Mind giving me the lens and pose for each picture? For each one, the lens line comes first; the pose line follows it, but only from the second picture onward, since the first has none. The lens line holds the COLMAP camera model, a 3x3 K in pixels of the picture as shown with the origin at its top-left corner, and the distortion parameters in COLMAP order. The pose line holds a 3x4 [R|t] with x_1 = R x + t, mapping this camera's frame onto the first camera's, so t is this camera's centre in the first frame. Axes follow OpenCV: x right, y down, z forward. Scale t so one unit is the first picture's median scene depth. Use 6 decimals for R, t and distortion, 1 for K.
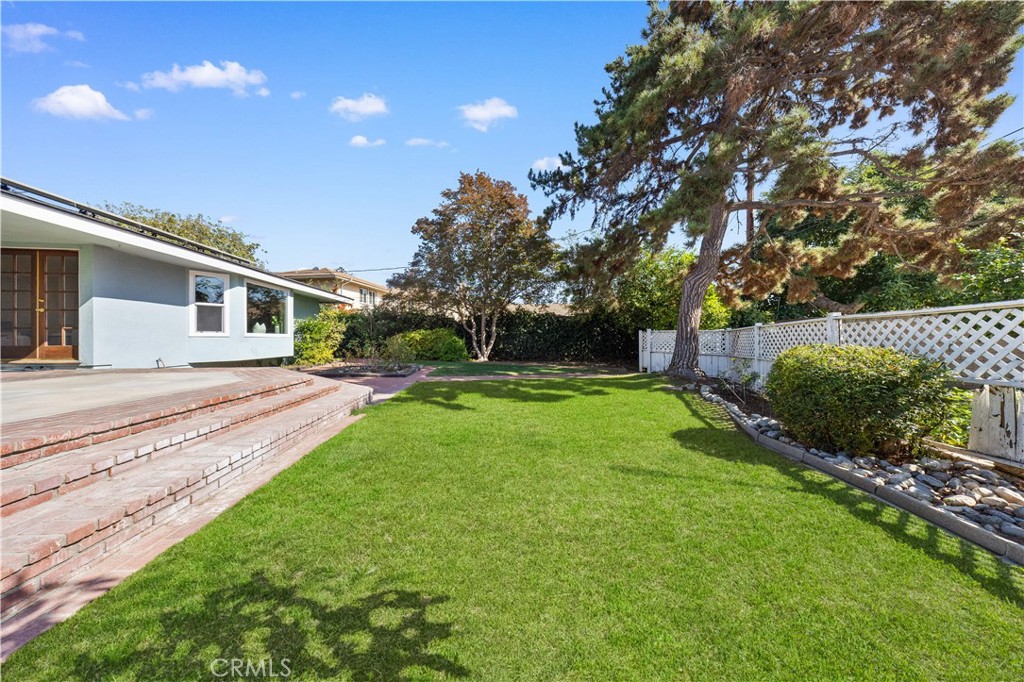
lens RADIAL K [[300.0, 0, 521.6], [0, 300.0, 337.5], [0, 0, 1]] dist [-0.013916, 0.000042]
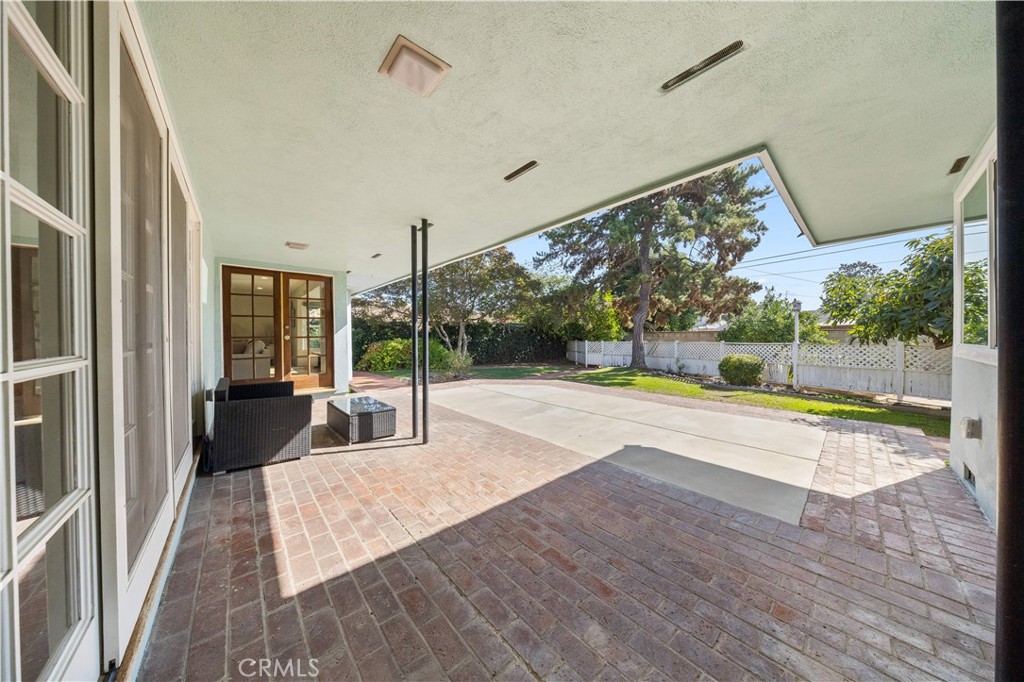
lens RADIAL K [[300.0, 0, 521.6], [0, 300.0, 337.5], [0, 0, 1]] dist [-0.013916, 0.000042]
pose [[0.836007, -0.000365, 0.548719, -1.532342], [-0.003016, 0.999982, 0.005260, -0.100387], [-0.548711, -0.006053, 0.835990, -0.202776]]
